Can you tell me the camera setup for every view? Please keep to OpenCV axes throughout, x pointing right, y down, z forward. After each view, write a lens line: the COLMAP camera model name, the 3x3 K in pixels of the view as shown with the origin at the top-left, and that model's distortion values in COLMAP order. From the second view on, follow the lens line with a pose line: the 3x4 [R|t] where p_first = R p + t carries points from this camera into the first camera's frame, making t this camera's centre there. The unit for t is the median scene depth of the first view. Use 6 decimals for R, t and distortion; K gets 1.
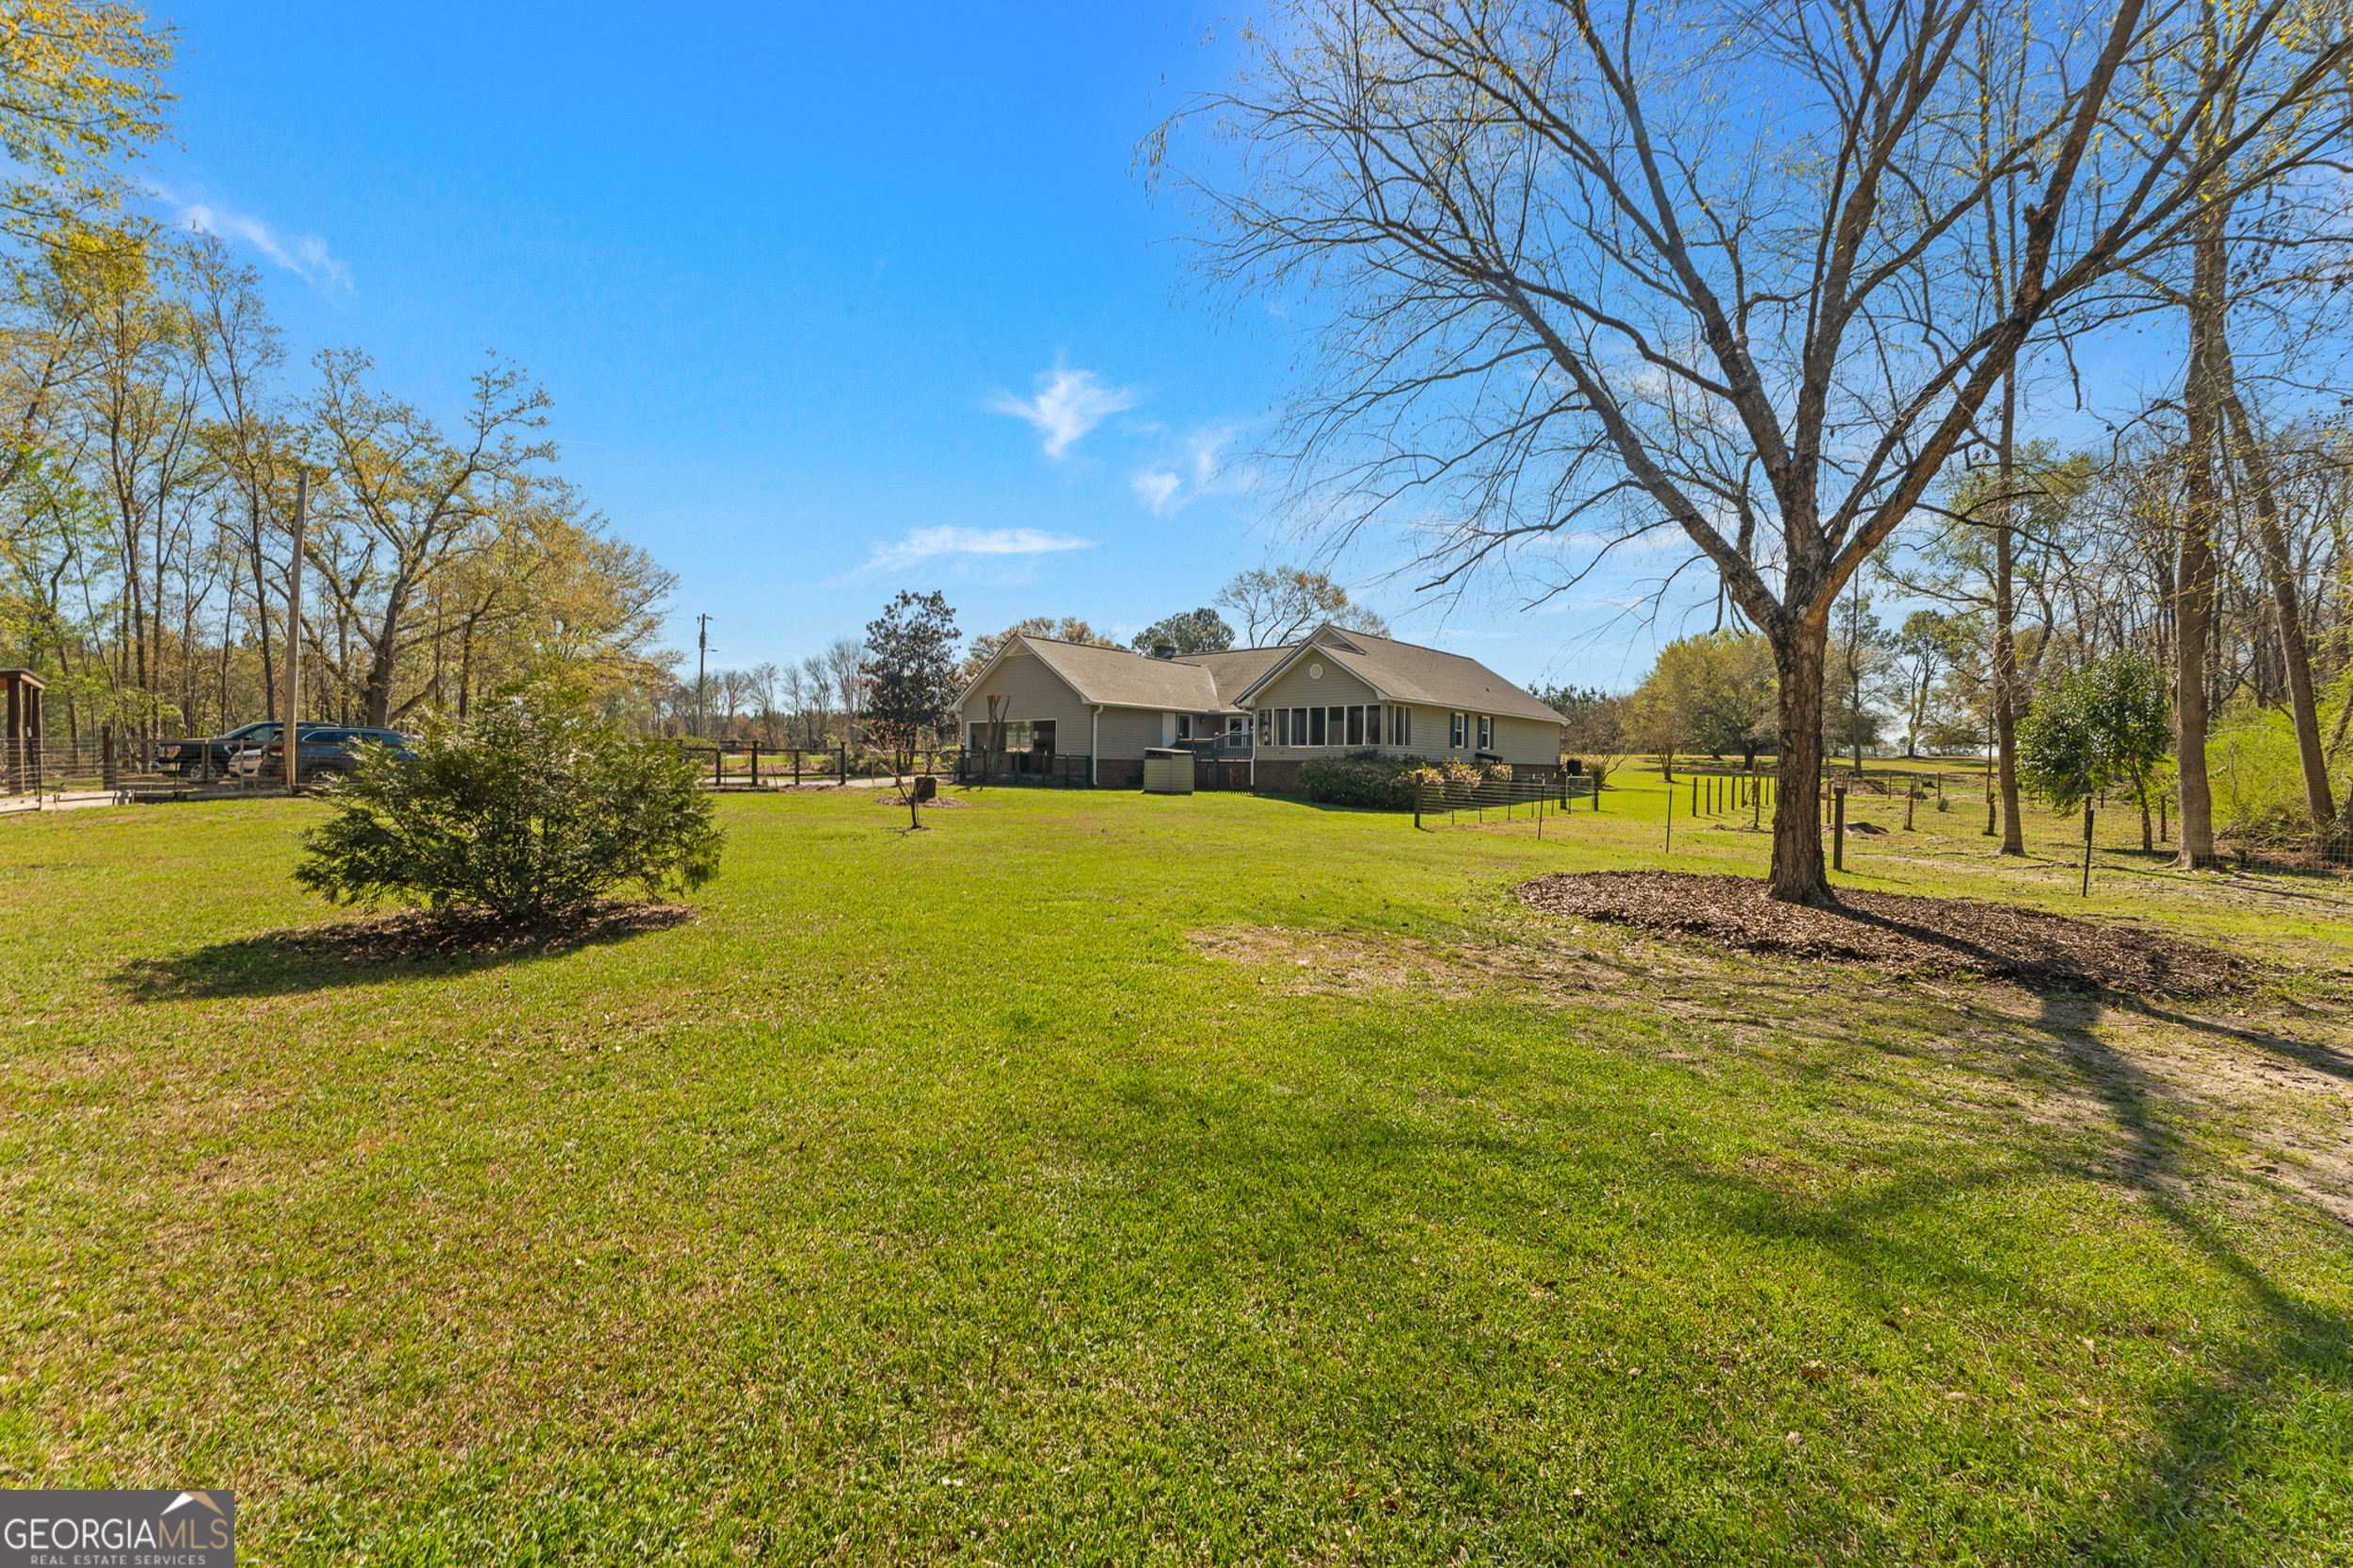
lens RADIAL K [[942.3, 0, 1177.0], [0, 942.3, 777.8], [0, 0, 1]] dist [0.000170, -0.000003]
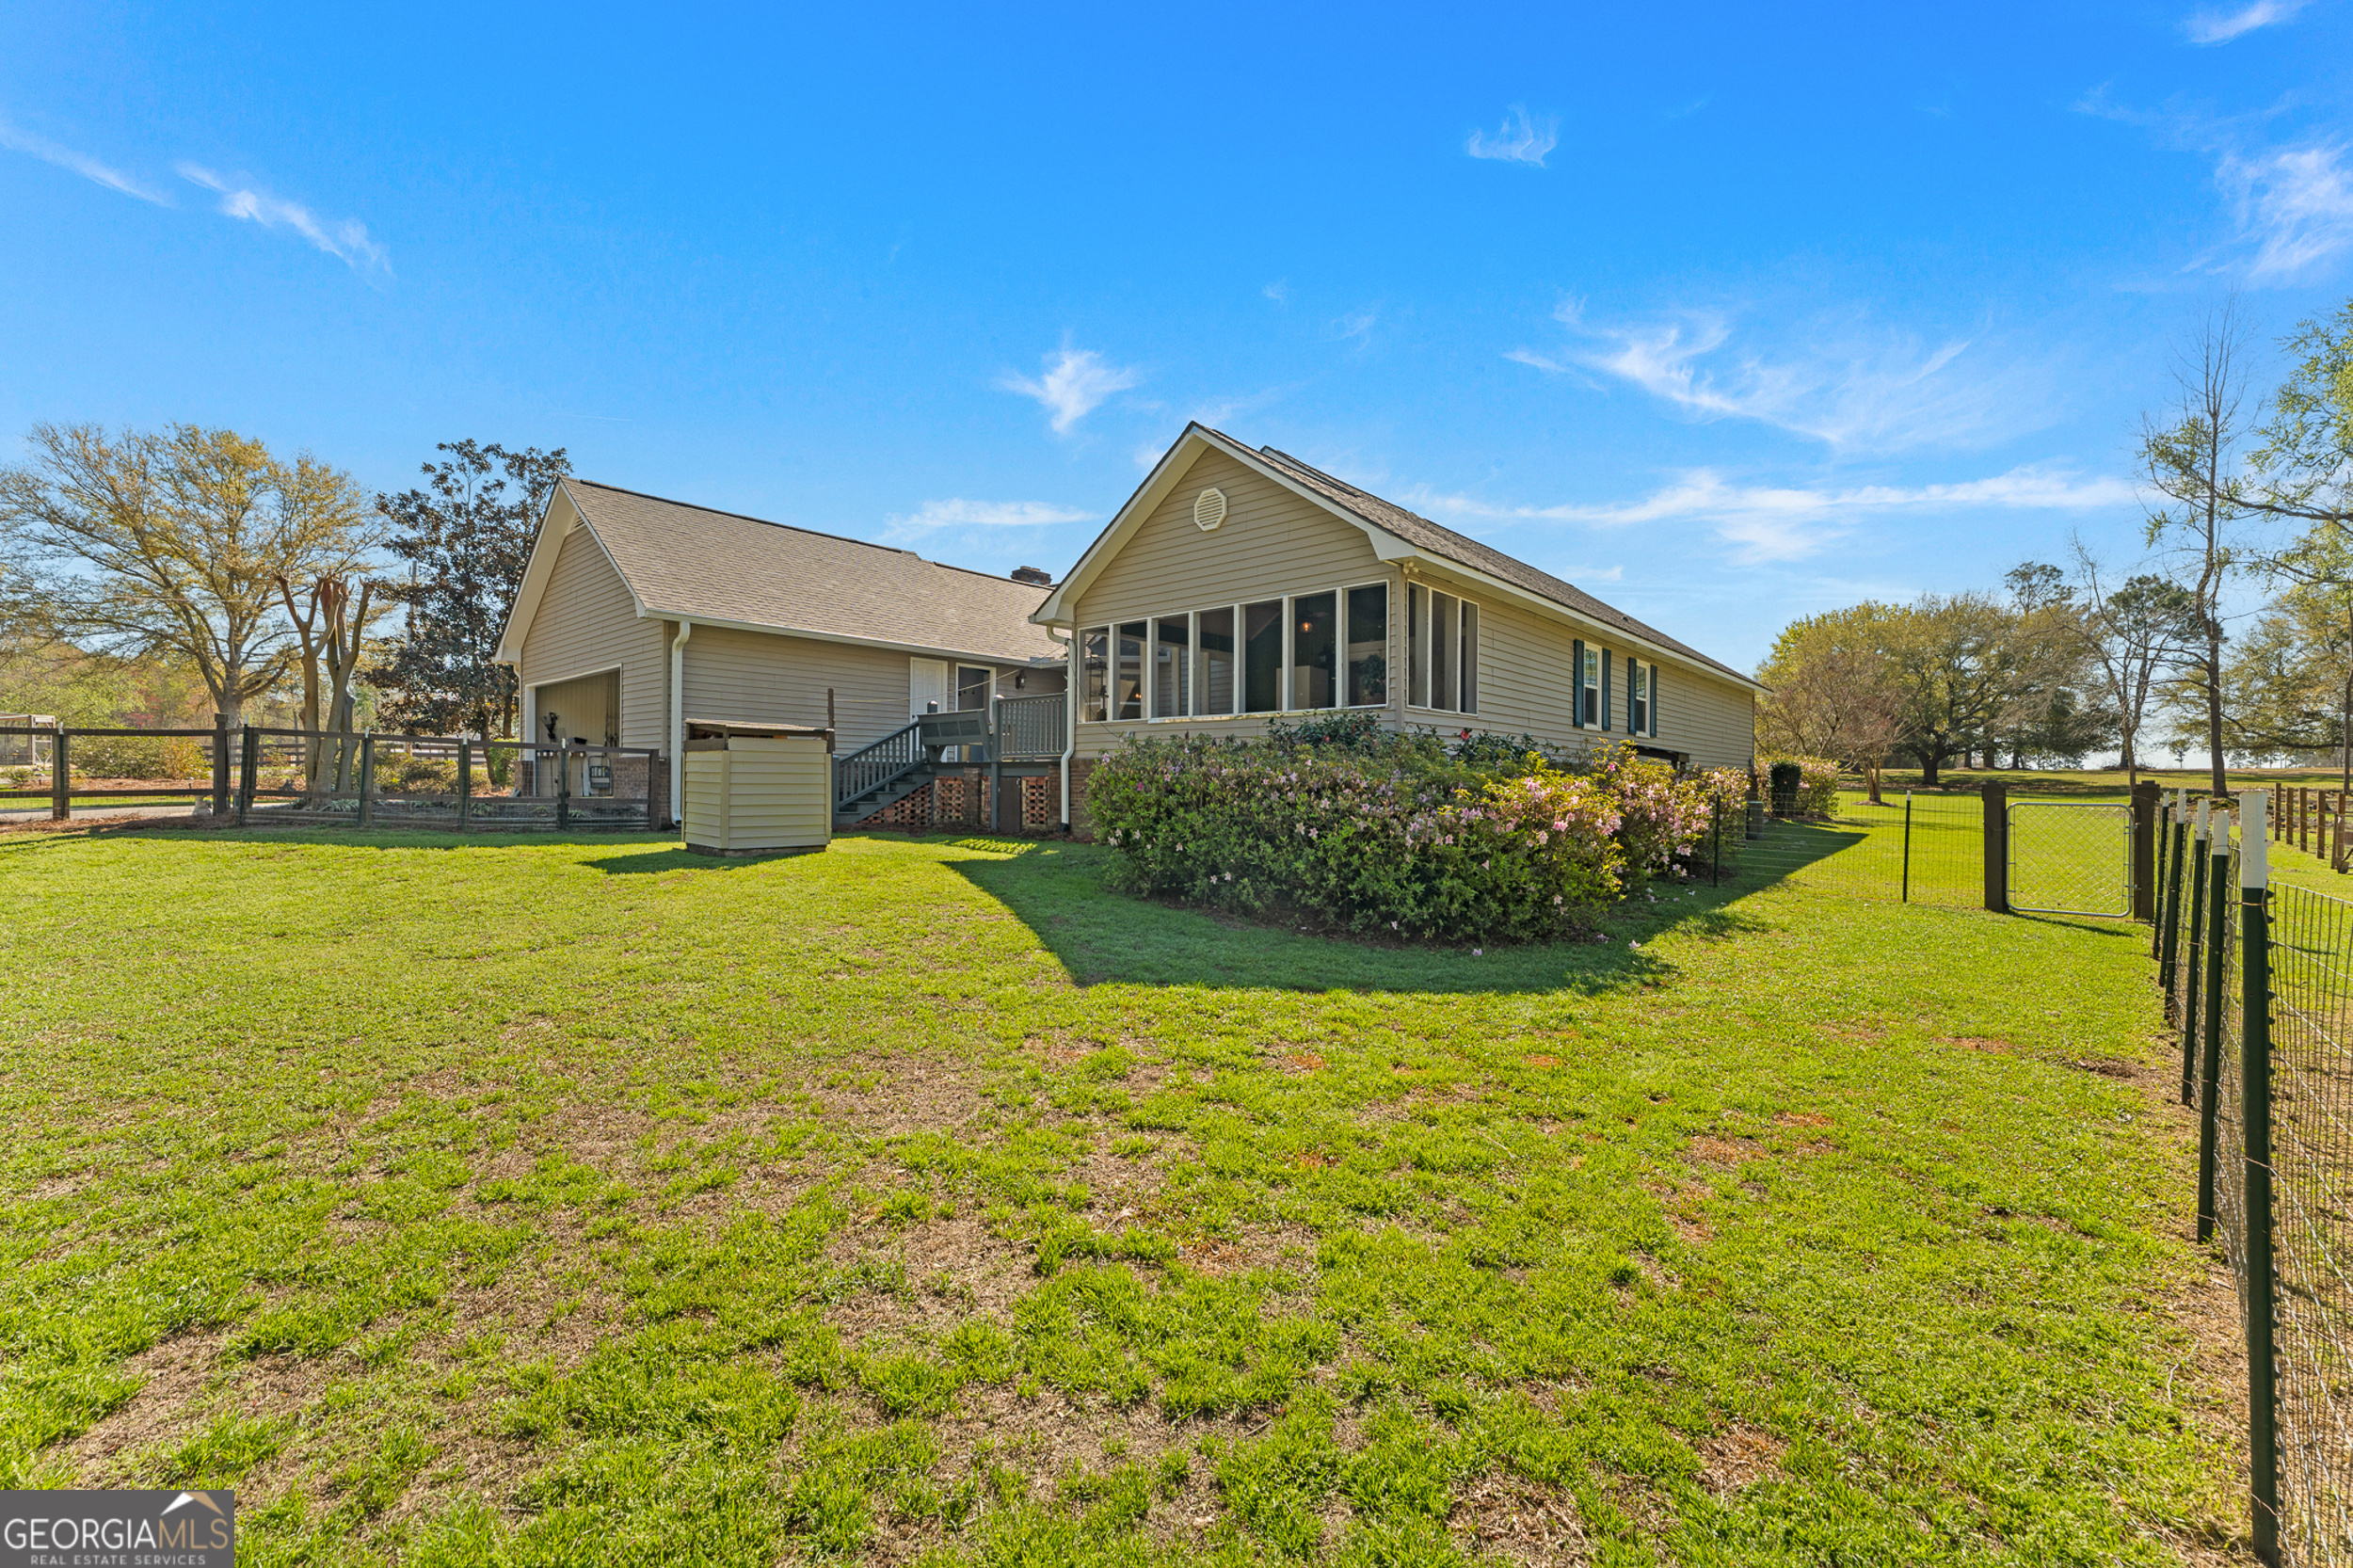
lens RADIAL K [[942.3, 0, 1175.5], [0, 942.3, 789.7], [0, 0, 1]] dist [0.000170, -0.000003]
pose [[0.999156, 0.002195, -0.041026, 0.149691], [-0.002398, 0.999985, -0.004911, -0.003984], [0.041015, 0.005006, 0.999146, 0.640891]]
